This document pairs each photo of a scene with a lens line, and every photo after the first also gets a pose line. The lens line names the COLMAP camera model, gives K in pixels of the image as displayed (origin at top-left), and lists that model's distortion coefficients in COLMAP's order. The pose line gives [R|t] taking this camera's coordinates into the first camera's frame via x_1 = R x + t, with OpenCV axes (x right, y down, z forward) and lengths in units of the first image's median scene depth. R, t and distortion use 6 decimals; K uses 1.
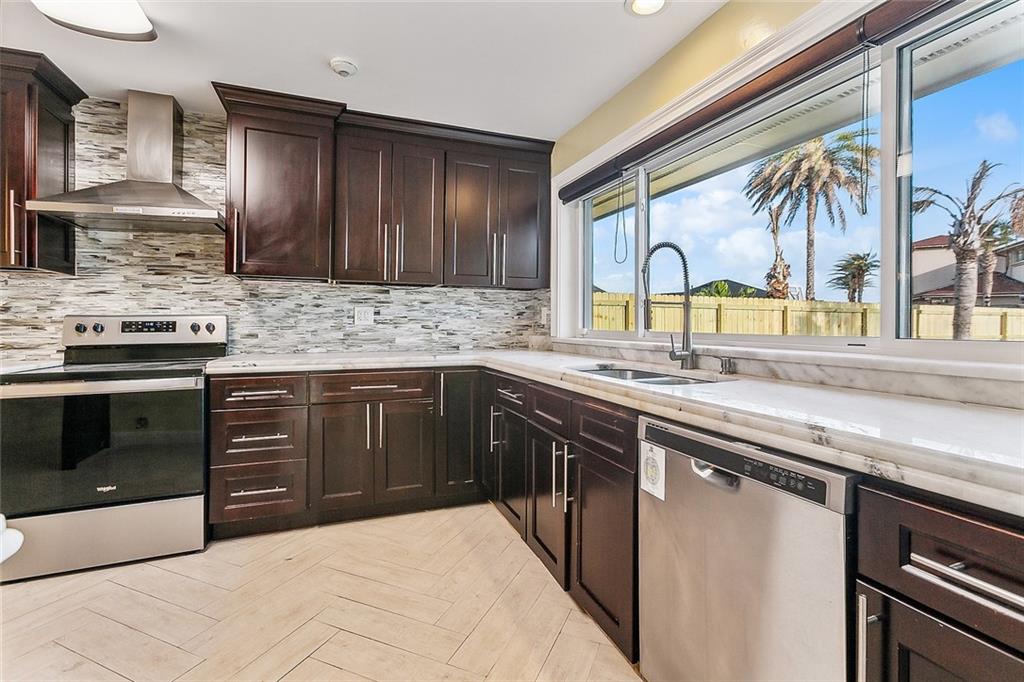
lens RADIAL K [[465.4, 0, 527.8], [0, 465.4, 320.1], [0, 0, 1]] dist [-0.011702, 0.005785]
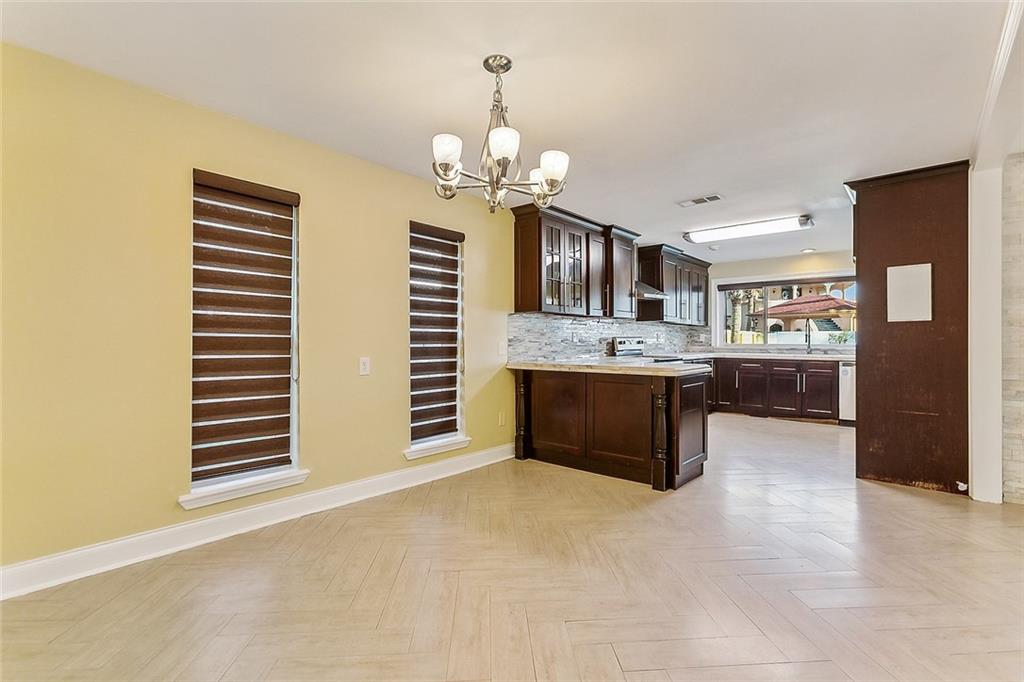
lens RADIAL K [[465.4, 0, 518.4], [0, 465.4, 332.6], [0, 0, 1]] dist [-0.011702, 0.005785]
pose [[0.889918, 0.008467, 0.456041, -2.375884], [-0.004189, 0.999937, -0.010391, -0.006430], [-0.456101, 0.007336, 0.889898, -0.814953]]
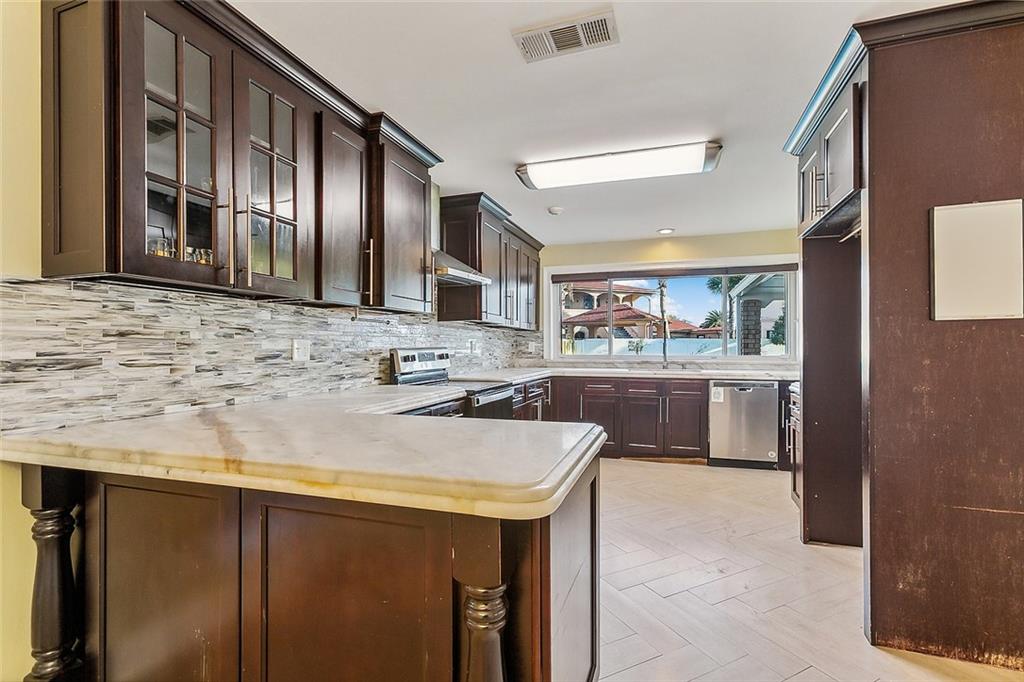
lens RADIAL K [[465.4, 0, 515.9], [0, 465.4, 342.9], [0, 0, 1]] dist [-0.011702, 0.005785]
pose [[0.653431, 0.005123, 0.756969, -1.649600], [-0.003513, 0.999987, -0.003736, -0.021119], [-0.756978, -0.000218, 0.653440, -0.056769]]
